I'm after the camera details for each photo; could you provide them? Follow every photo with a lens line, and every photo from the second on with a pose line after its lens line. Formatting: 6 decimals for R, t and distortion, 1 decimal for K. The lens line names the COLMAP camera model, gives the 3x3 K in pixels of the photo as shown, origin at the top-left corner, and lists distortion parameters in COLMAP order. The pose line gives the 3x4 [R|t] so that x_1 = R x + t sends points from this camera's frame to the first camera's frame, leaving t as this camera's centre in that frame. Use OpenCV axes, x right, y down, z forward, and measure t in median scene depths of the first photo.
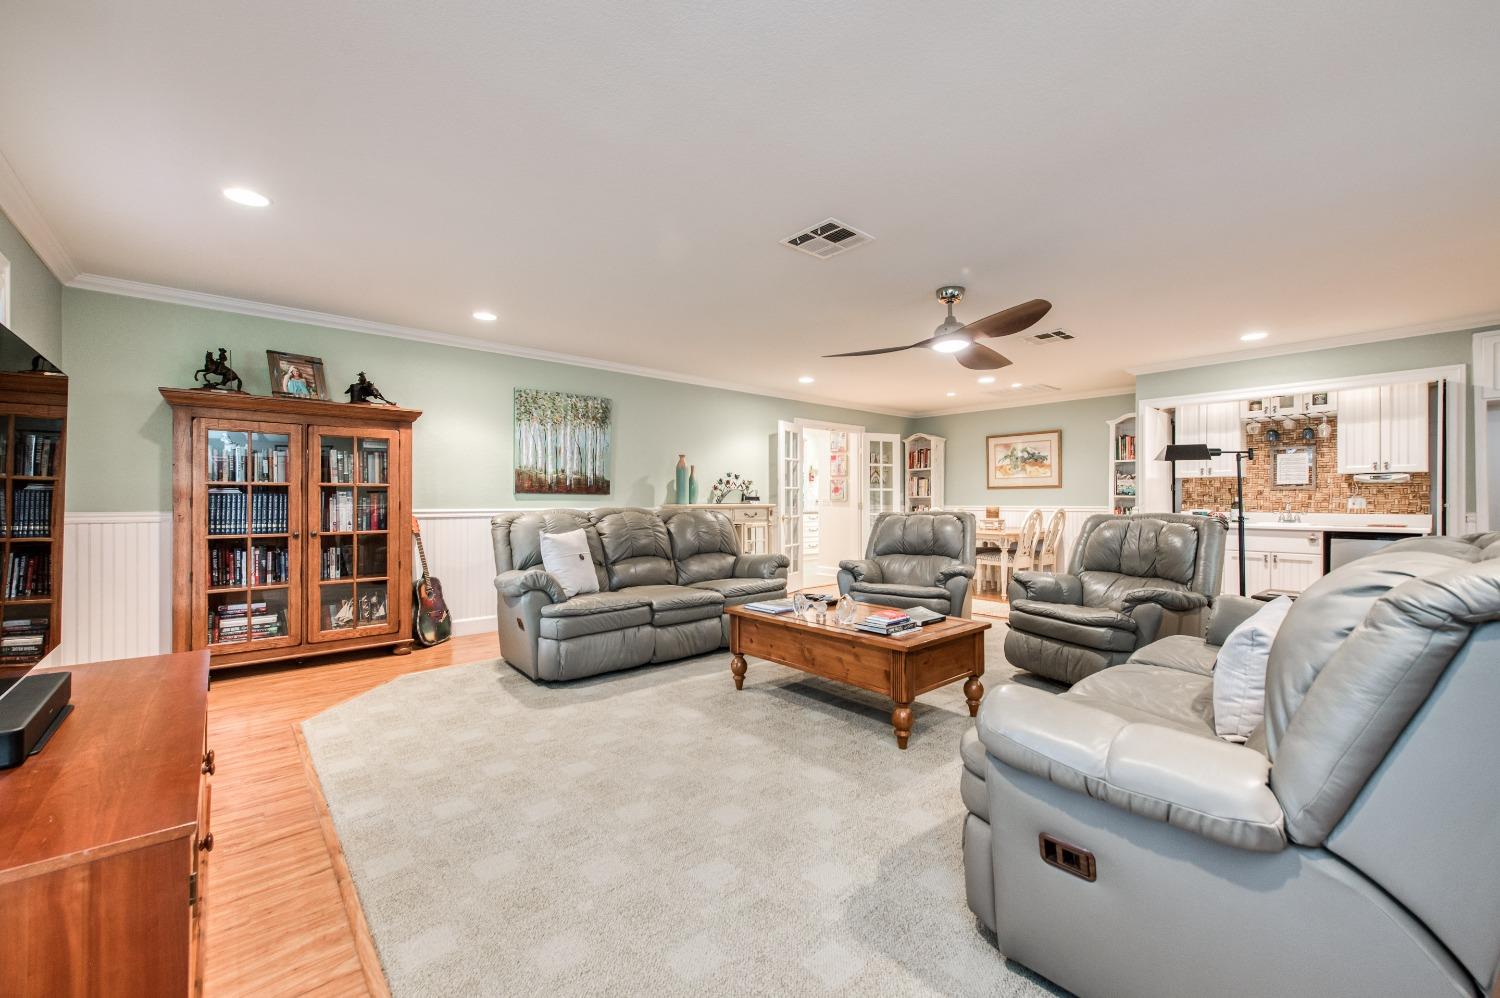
lens RADIAL K [[598.0, 0, 750.0], [0, 598.0, 499.0], [0, 0, 1]] dist [0.001128, -0.000115]
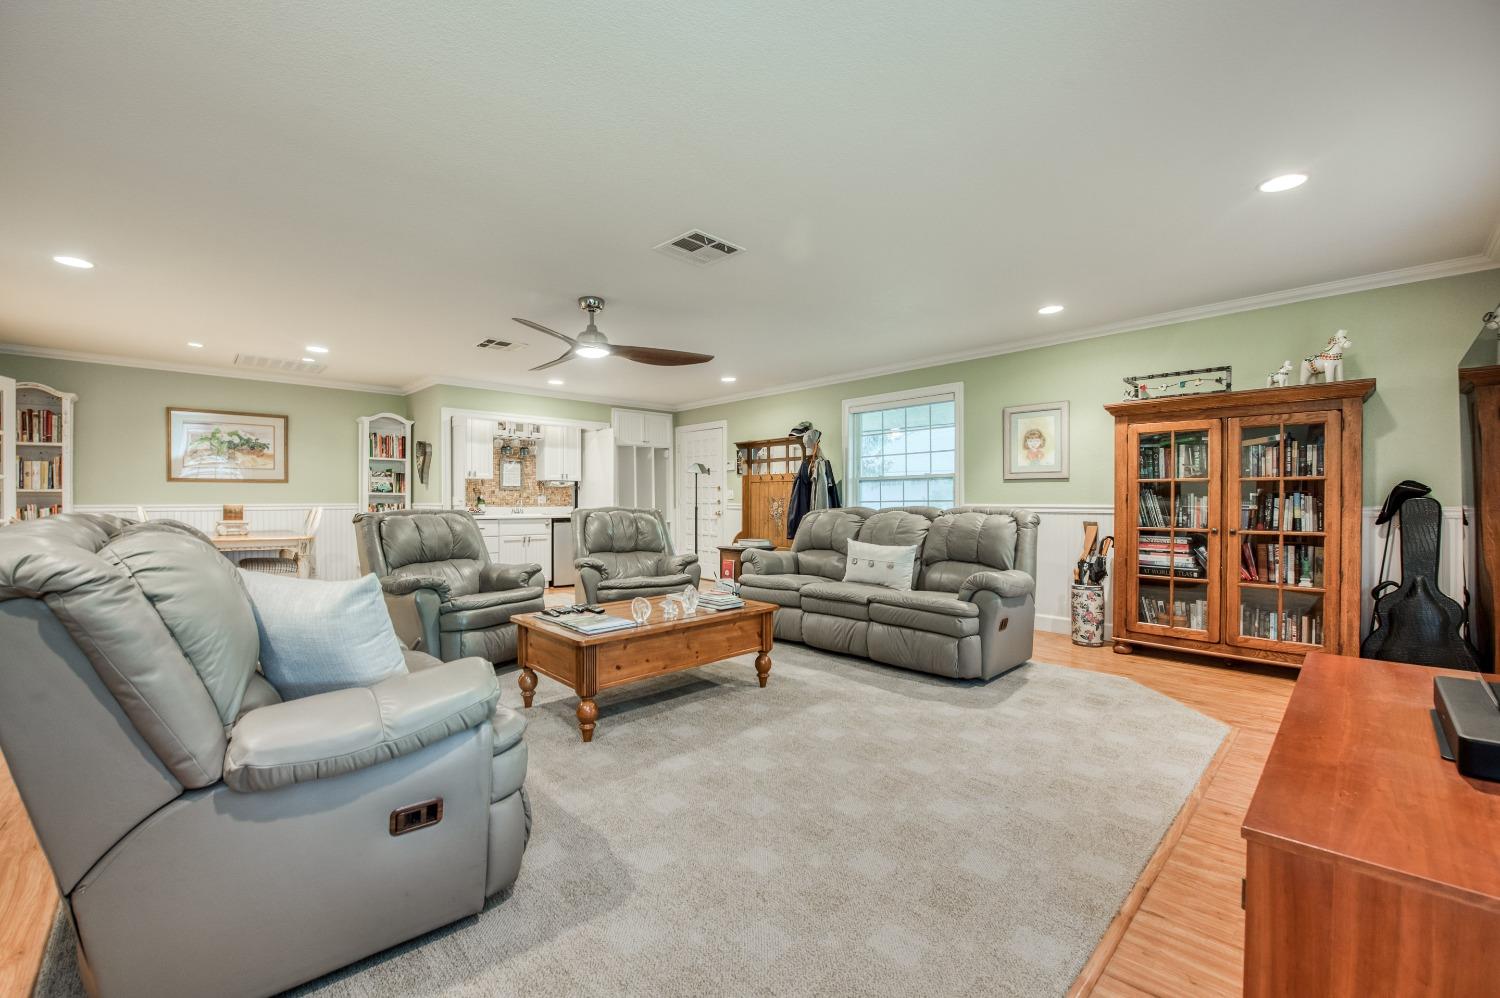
lens RADIAL K [[596.4, 0, 733.8], [0, 596.4, 505.7], [0, 0, 1]] dist [-0.019566, -0.000231]
pose [[-0.026372, -0.011698, 0.999584, -0.734921], [-0.005521, 0.999918, 0.011556, 0.003165], [-0.999637, -0.005214, -0.026434, 0.774784]]
